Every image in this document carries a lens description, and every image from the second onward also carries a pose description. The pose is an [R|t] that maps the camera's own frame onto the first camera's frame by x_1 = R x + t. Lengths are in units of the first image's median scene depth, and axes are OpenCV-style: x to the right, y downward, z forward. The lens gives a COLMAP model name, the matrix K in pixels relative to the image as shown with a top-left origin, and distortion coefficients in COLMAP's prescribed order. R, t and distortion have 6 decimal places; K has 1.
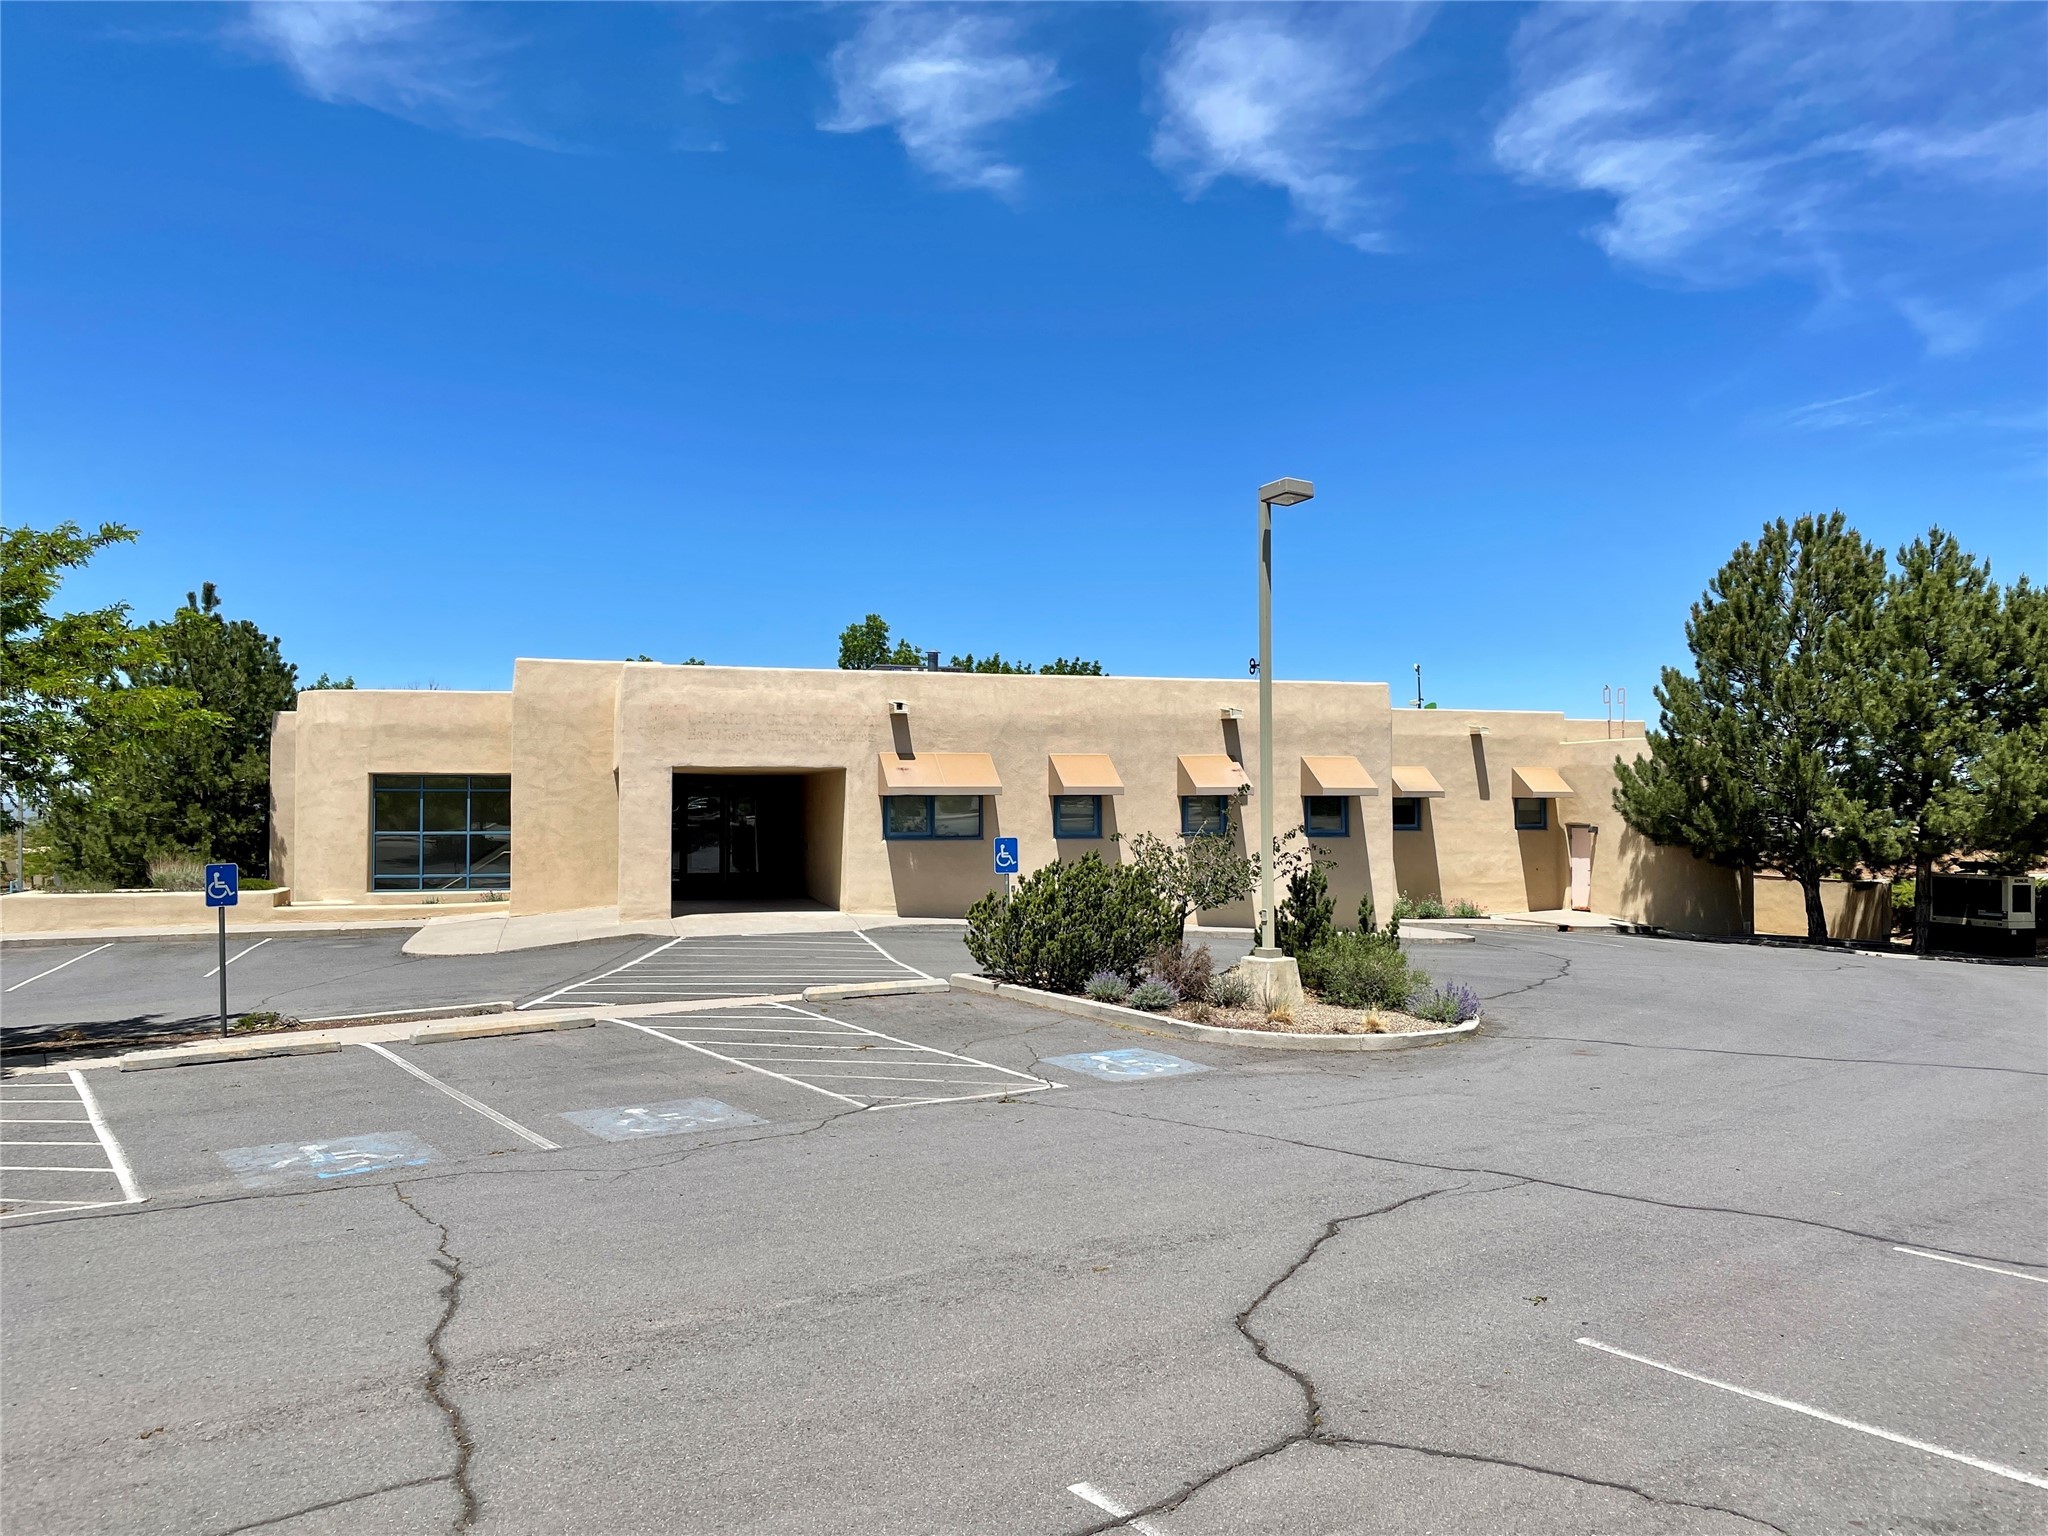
lens RADIAL K [[1566.3, 0, 1039.9], [0, 1566.3, 759.2], [0, 0, 1]] dist [0.030338, -0.034293]
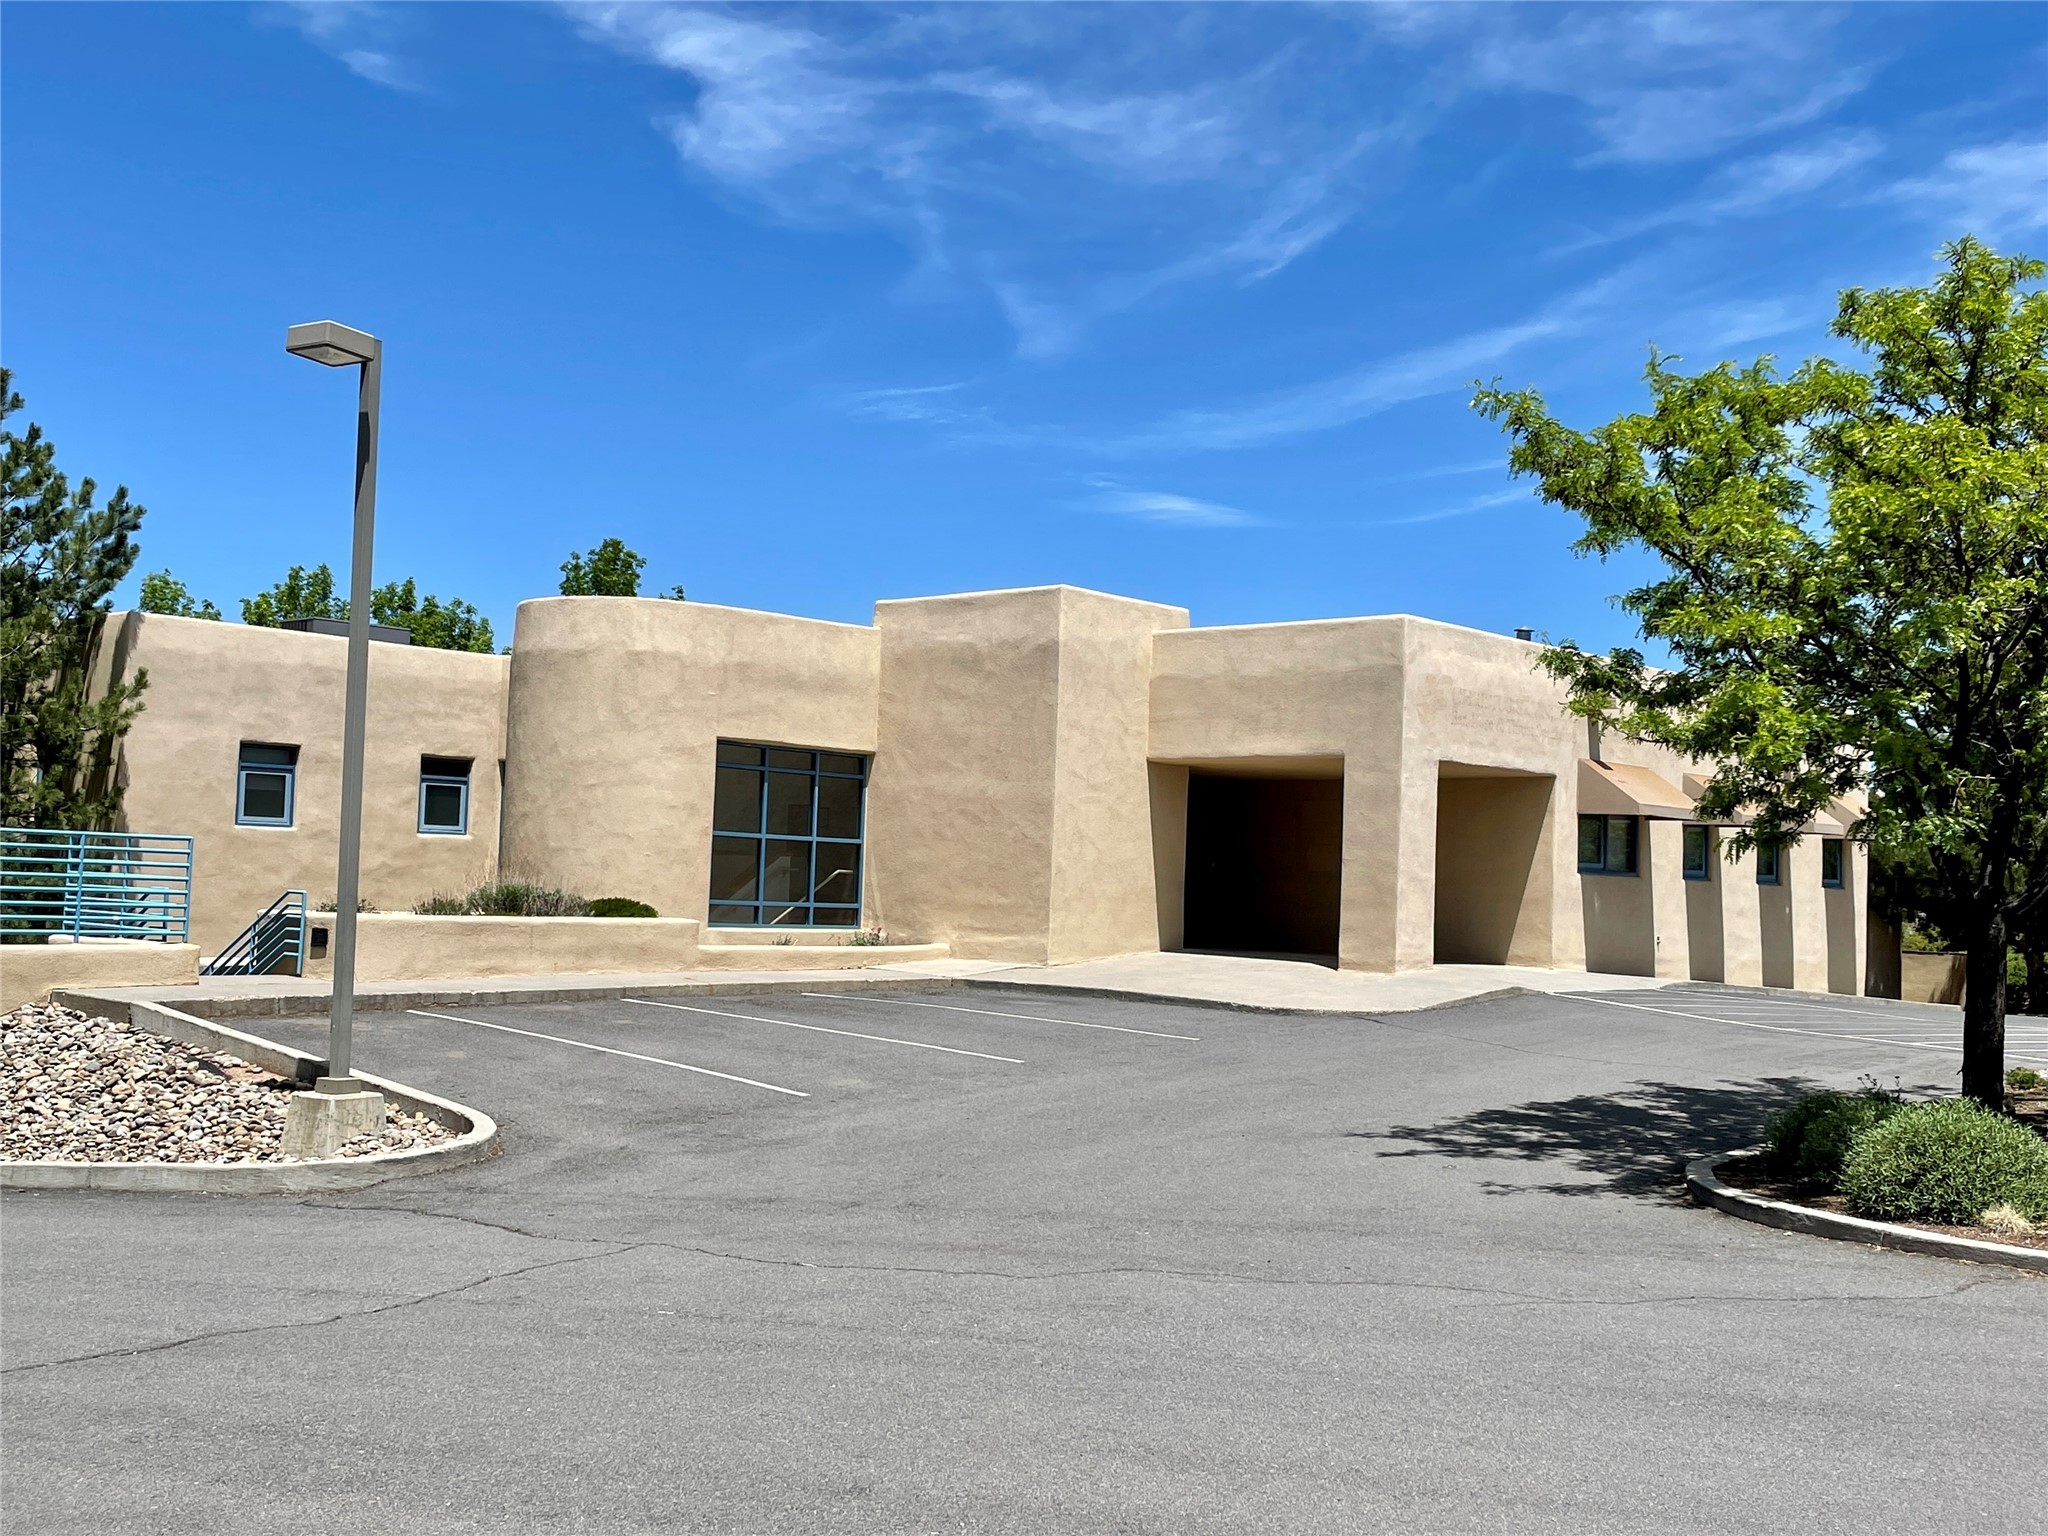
lens RADIAL K [[2134.0, 0, 1008.5], [0, 2134.0, 766.9], [0, 0, 1]] dist [0.080233, 0.000000]
pose [[0.858538, 0.060189, 0.509206, -0.818106], [-0.053071, 0.998184, -0.028507, 0.041889], [-0.509997, -0.002550, 0.860173, 0.219517]]
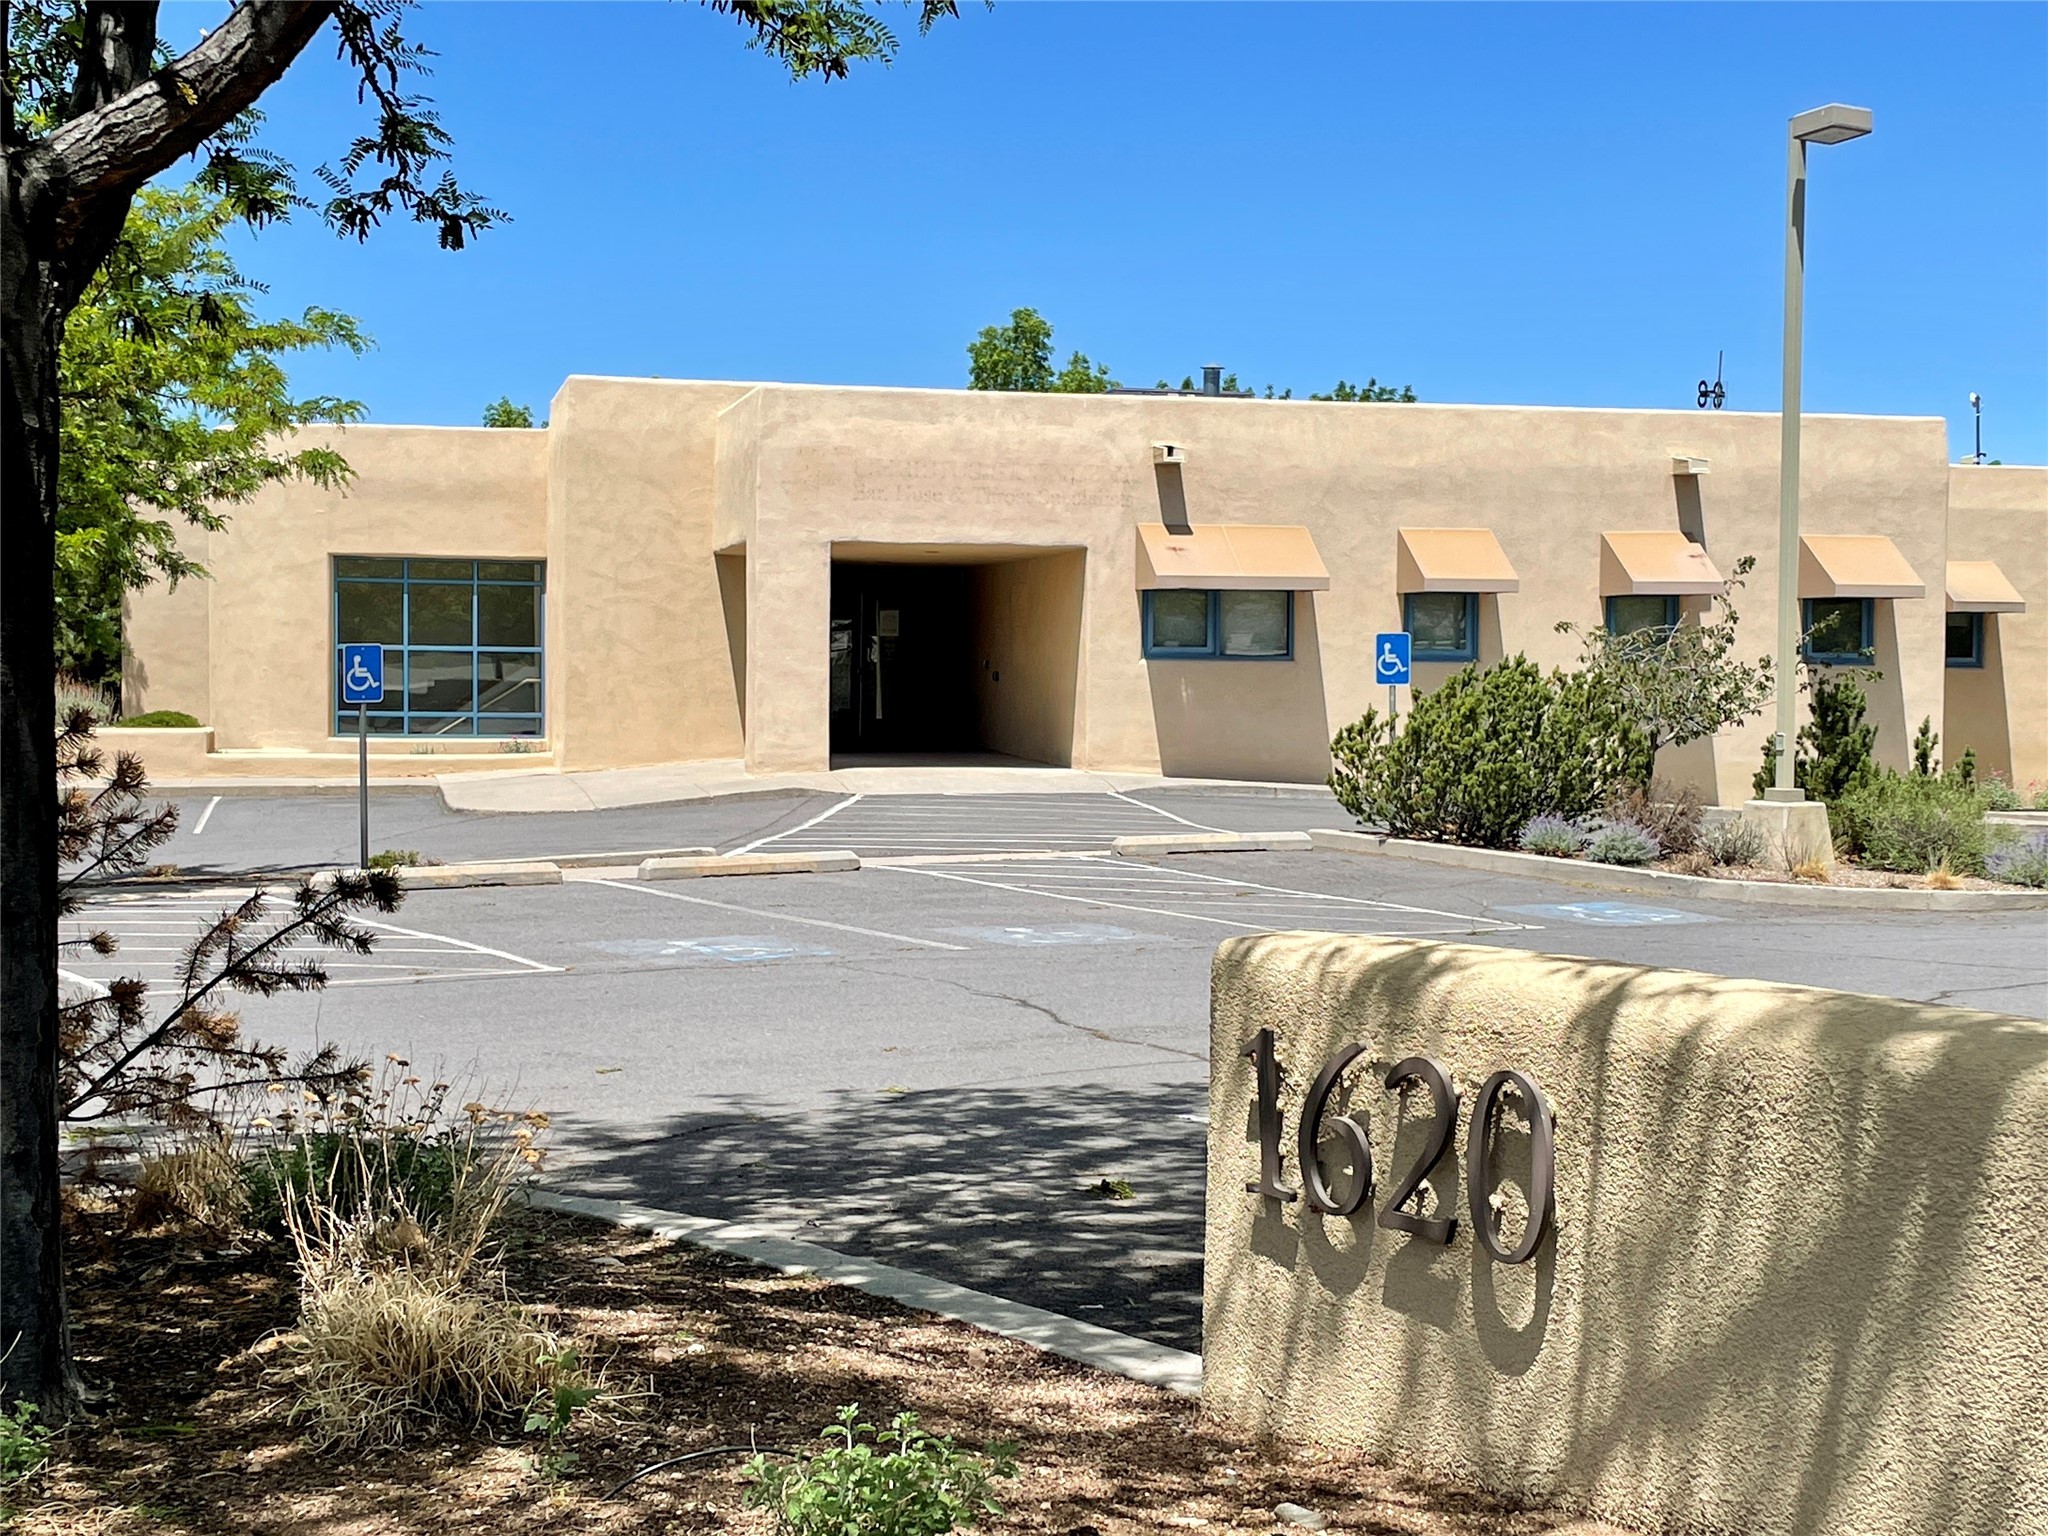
lens RADIAL K [[2860.5, 0, 1018.0], [0, 2860.5, 782.0], [0, 0, 1]] dist [0.071892, 0.000000]
pose [[0.997248, 0.013475, -0.072909, -0.059755], [-0.008260, 0.997416, 0.071363, 0.017079], [0.073682, -0.070565, 0.994782, -0.176479]]
